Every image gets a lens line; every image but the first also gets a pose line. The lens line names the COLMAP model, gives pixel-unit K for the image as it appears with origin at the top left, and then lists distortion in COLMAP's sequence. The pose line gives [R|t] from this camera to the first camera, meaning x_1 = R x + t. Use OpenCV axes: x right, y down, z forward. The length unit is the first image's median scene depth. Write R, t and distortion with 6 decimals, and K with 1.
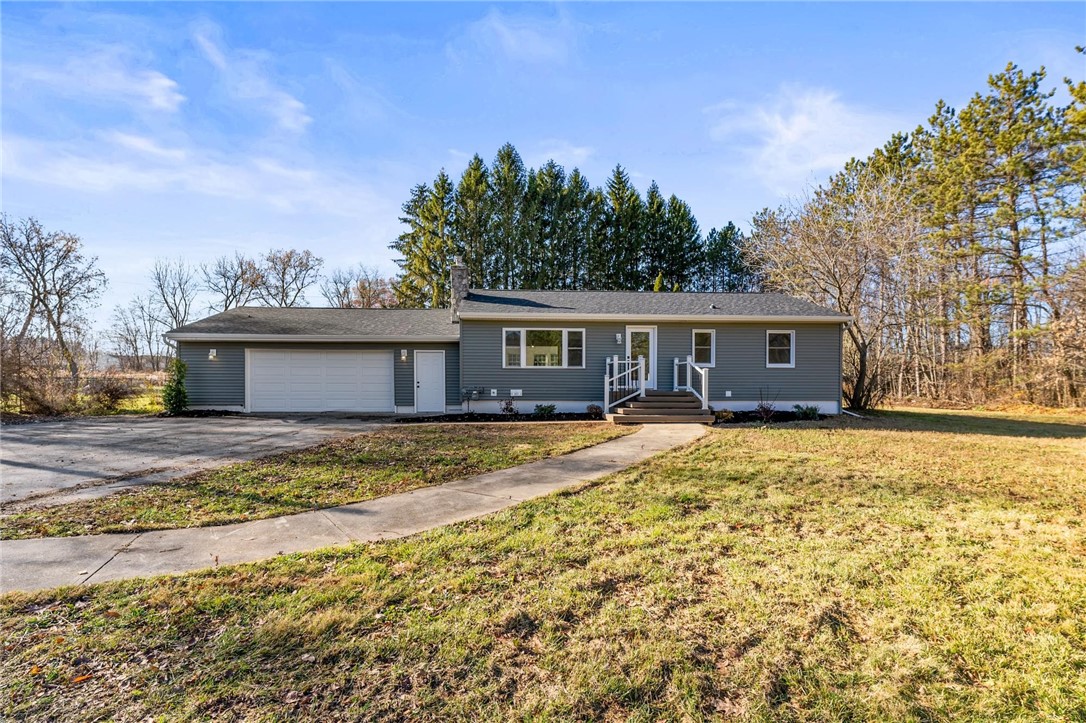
lens RADIAL K [[519.7, 0, 540.9], [0, 519.7, 386.4], [0, 0, 1]] dist [0.000449, -0.000436]
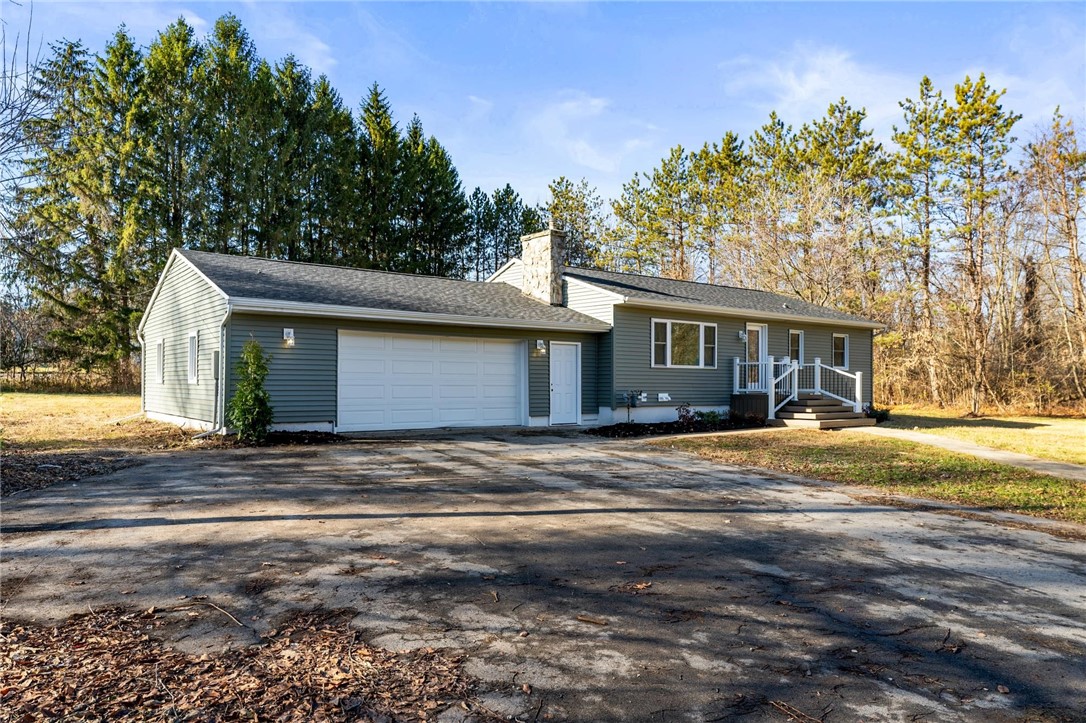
lens RADIAL K [[716.5, 0, 543.0], [0, 716.5, 361.5], [0, 0, 1]] dist [0.001330, 0.000640]
pose [[0.832325, 0.019180, 0.553956, -0.805766], [-0.001816, 0.999490, -0.031878, -0.007491], [-0.554285, 0.025527, 0.831935, 0.151020]]
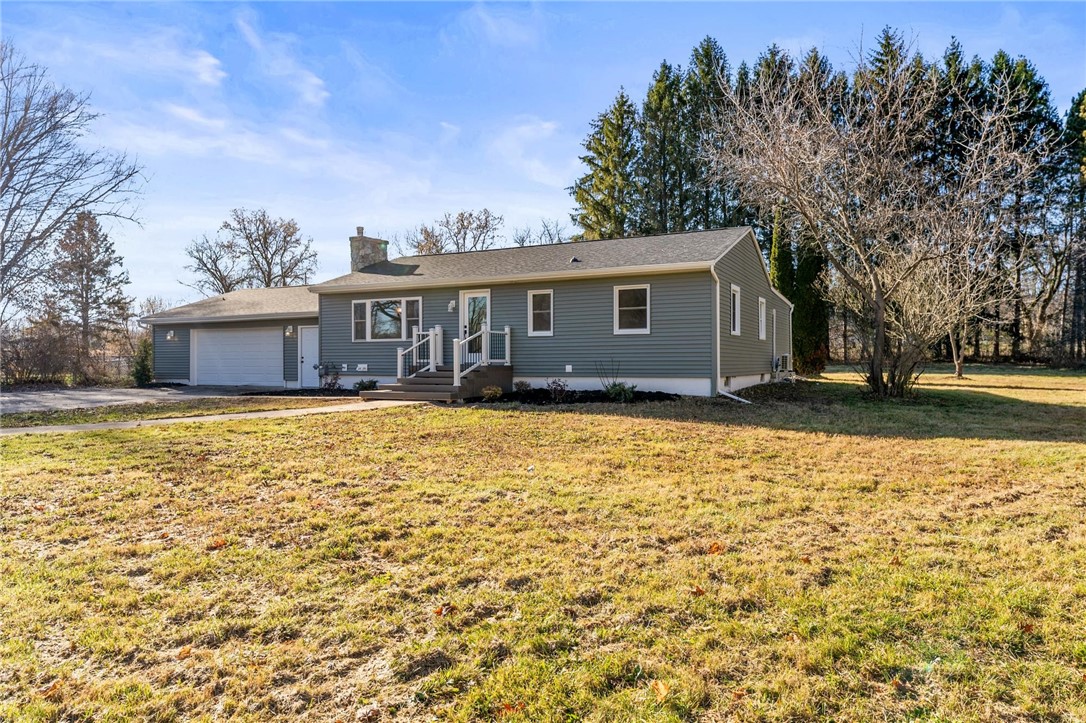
lens RADIAL K [[684.8, 0, 543.0], [0, 684.8, 361.5], [0, 0, 1]] dist [0.008083, 0.002472]
pose [[0.877924, -0.006531, -0.478755, 0.708897], [0.007485, 0.999972, 0.000086, 0.002798], [0.478741, -0.003659, 0.877949, 0.044778]]
